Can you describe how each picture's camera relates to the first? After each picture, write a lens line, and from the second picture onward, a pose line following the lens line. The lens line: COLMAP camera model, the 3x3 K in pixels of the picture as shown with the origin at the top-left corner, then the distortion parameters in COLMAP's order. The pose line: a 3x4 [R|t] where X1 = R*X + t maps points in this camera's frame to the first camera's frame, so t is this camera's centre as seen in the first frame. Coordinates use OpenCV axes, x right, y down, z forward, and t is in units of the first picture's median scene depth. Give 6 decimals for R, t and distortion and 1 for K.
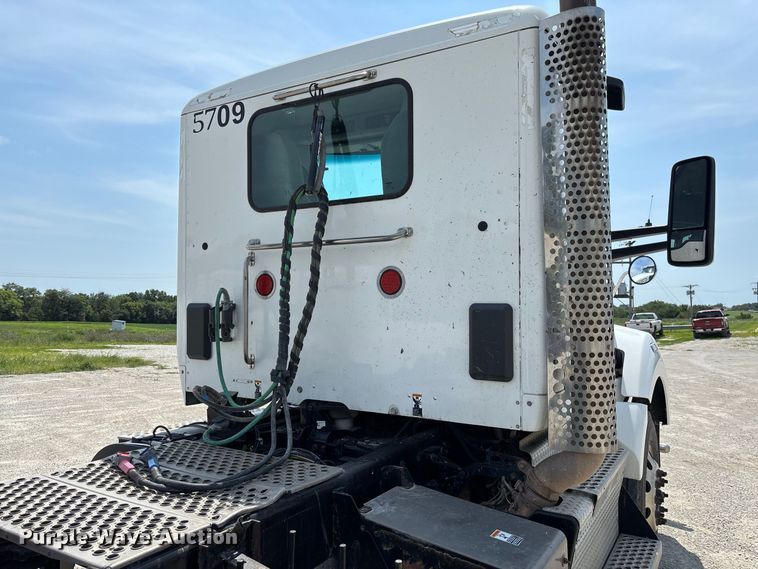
lens RADIAL K [[576.7, 0, 384.4], [0, 576.7, 300.8], [0, 0, 1]] dist [0.034758, -0.032563]
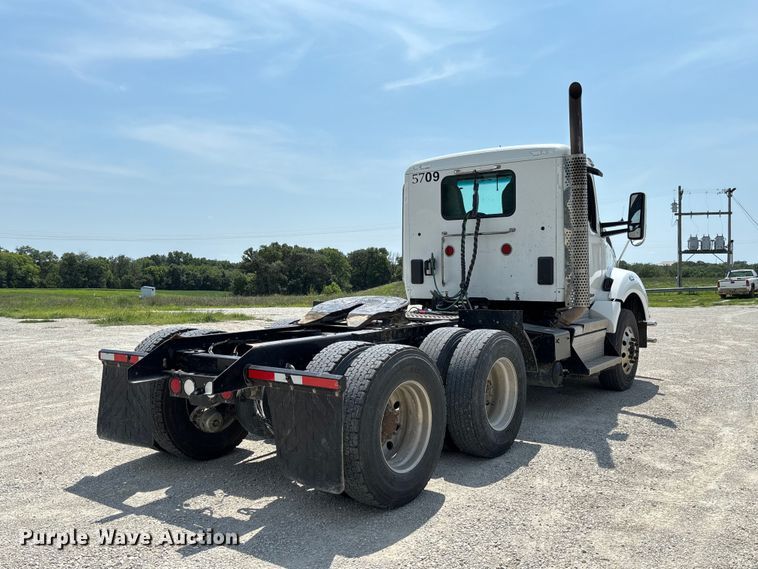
lens RADIAL K [[678.6, 0, 375.0], [0, 678.6, 299.6], [0, 0, 1]] dist [0.056070, -0.054588]
pose [[0.995250, -0.007795, -0.097043, -0.241112], [0.013238, 0.998367, 0.055577, 0.013204], [0.096452, -0.056597, 0.993727, -1.797546]]
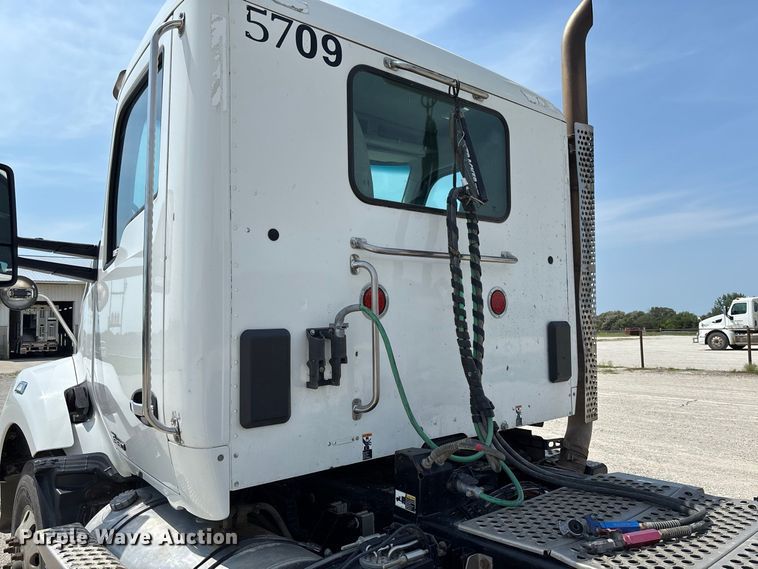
lens RADIAL K [[576.7, 0, 372.3], [0, 576.7, 294.8], [0, 0, 1]] dist [0.034758, -0.032563]
pose [[0.320944, 0.039318, 0.946282, -0.902527], [0.016604, 0.998751, -0.047129, -0.000436], [-0.946952, 0.030838, 0.319891, 0.760762]]
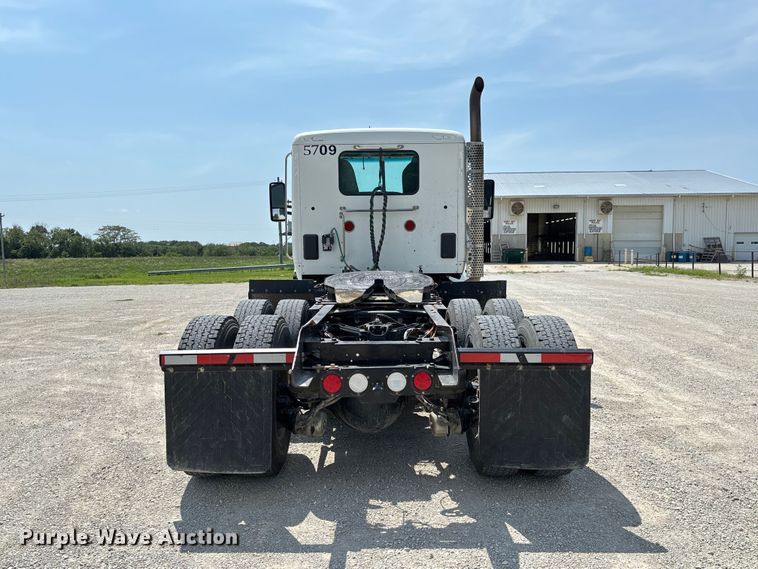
lens RADIAL K [[622.7, 0, 373.3], [0, 622.7, 300.2], [0, 0, 1]] dist [0.050090, -0.039540]
pose [[0.858072, -0.055518, 0.510520, -1.441851], [0.005870, 0.995134, 0.098354, 0.024626], [-0.513497, -0.081398, 0.854222, -1.269646]]
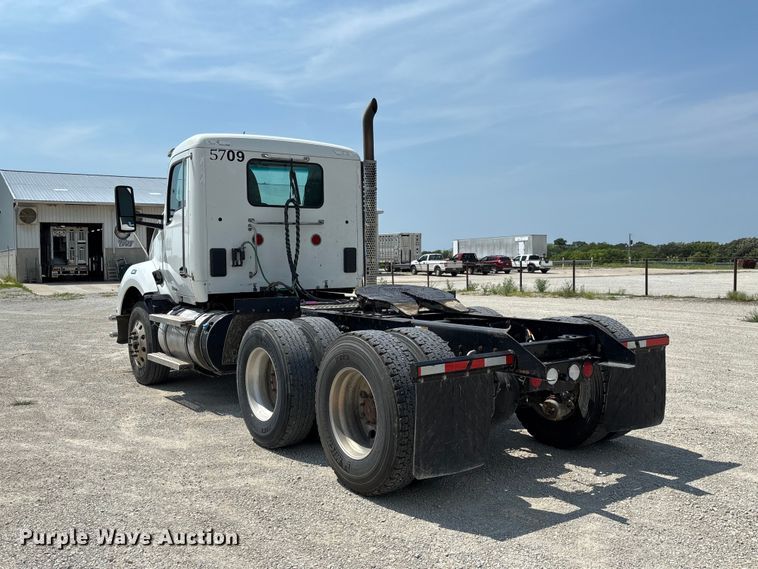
lens RADIAL K [[715.1, 0, 380.7], [0, 715.1, 296.4], [0, 0, 1]] dist [0.044556, 0.000000]
pose [[0.409301, -0.061607, 0.910317, -2.493705], [0.006102, 0.997880, 0.064789, 0.015162], [-0.912379, -0.020964, 0.408809, -0.543490]]
